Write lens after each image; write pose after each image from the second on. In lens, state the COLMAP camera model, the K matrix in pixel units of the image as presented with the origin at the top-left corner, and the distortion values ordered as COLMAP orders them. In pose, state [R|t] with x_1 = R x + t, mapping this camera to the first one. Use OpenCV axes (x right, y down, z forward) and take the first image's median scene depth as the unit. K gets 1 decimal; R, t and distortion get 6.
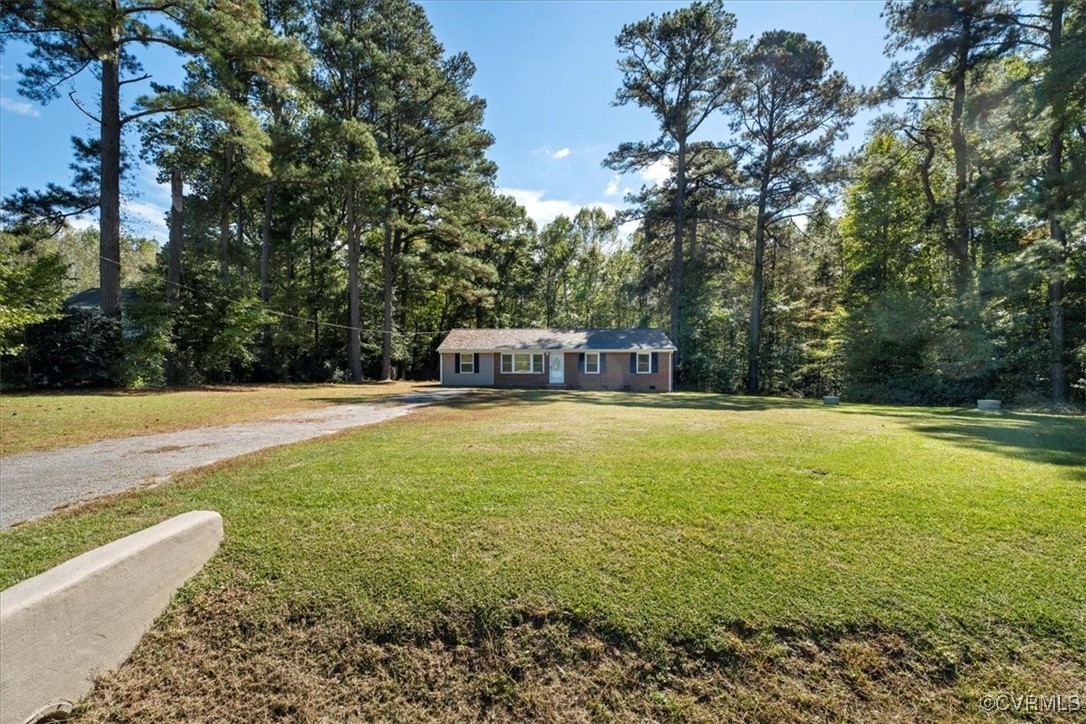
lens RADIAL K [[480.9, 0, 543.0], [0, 480.9, 362.0], [0, 0, 1]] dist [-0.002074, -0.000302]
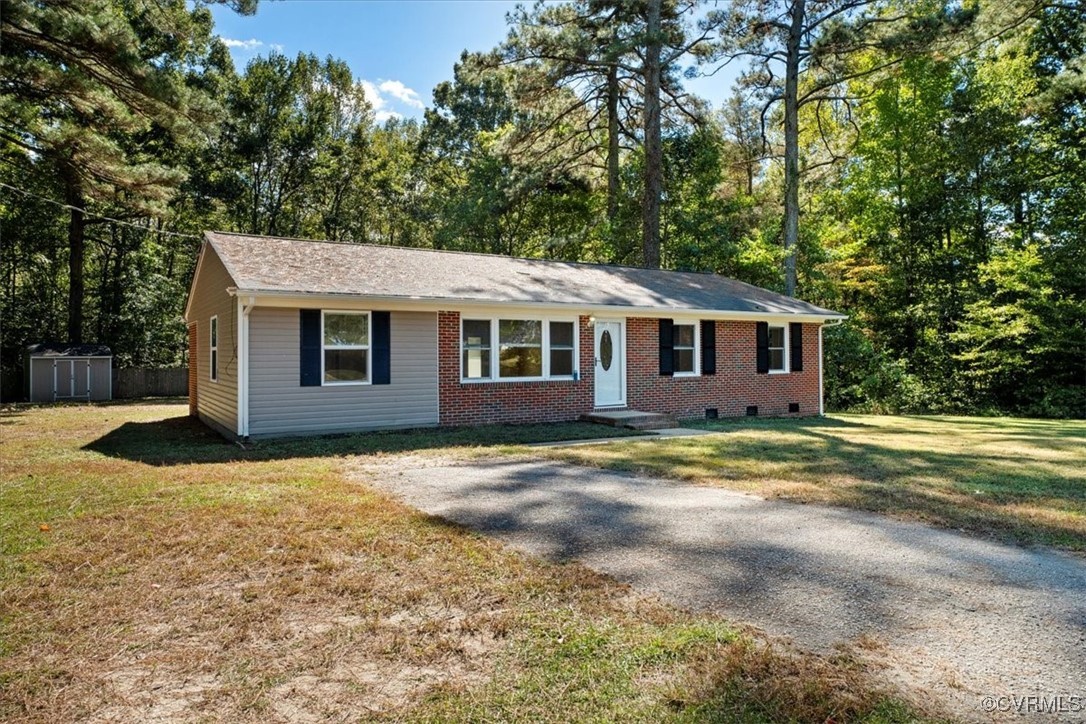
lens RADIAL K [[679.1, 0, 543.0], [0, 679.1, 362.0], [0, 0, 1]] dist [-0.007272, -0.001654]
pose [[0.836669, -0.009919, 0.547619, -0.268733], [0.001792, 0.999880, 0.015373, 0.004588], [-0.547706, -0.011880, 0.836587, 0.612900]]
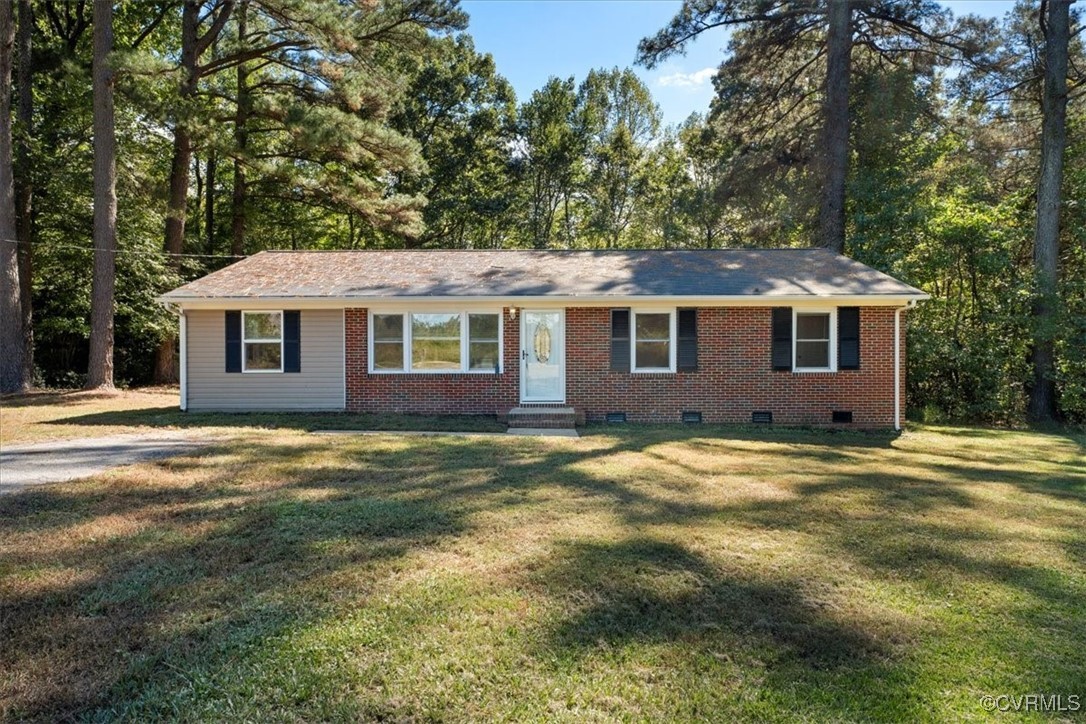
lens RADIAL K [[679.1, 0, 543.0], [0, 679.1, 362.0], [0, 0, 1]] dist [-0.007272, -0.001654]
pose [[0.999958, -0.002294, 0.008861, 0.025486], [0.002140, 0.999847, 0.017337, 0.008465], [-0.008900, -0.017318, 0.999810, 0.533081]]
